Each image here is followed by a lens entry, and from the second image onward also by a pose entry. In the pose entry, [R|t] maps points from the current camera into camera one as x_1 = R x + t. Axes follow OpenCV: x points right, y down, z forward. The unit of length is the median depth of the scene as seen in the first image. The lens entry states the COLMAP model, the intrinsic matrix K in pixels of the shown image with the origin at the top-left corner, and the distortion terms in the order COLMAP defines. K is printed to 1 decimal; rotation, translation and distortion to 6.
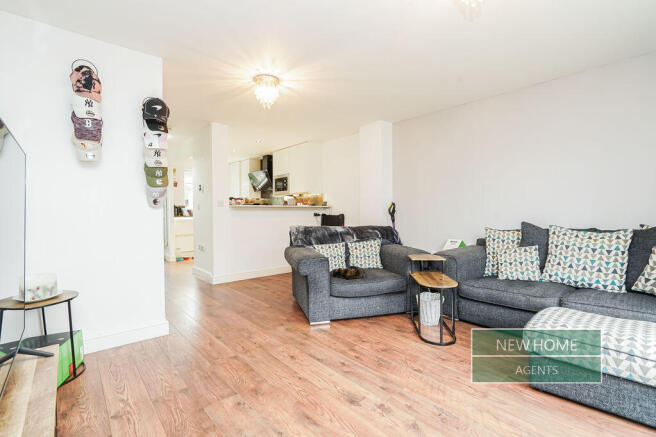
lens RADIAL K [[302.1, 0, 328.0], [0, 302.1, 218.5], [0, 0, 1]] dist [-0.000096, 0.000019]
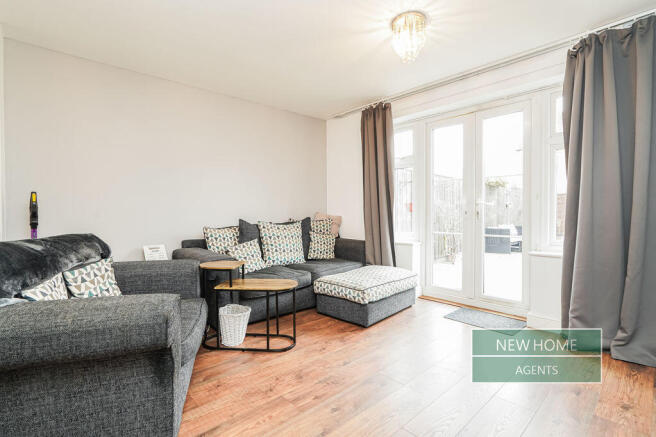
lens RADIAL K [[311.4, 0, 328.0], [0, 311.4, 218.5], [0, 0, 1]] dist [-0.000010, -0.000062]
pose [[-0.014190, -0.021137, 0.999676, -0.530661], [0.015399, 0.999653, 0.021355, -0.011052], [-0.999781, 0.015697, -0.013860, 0.751196]]
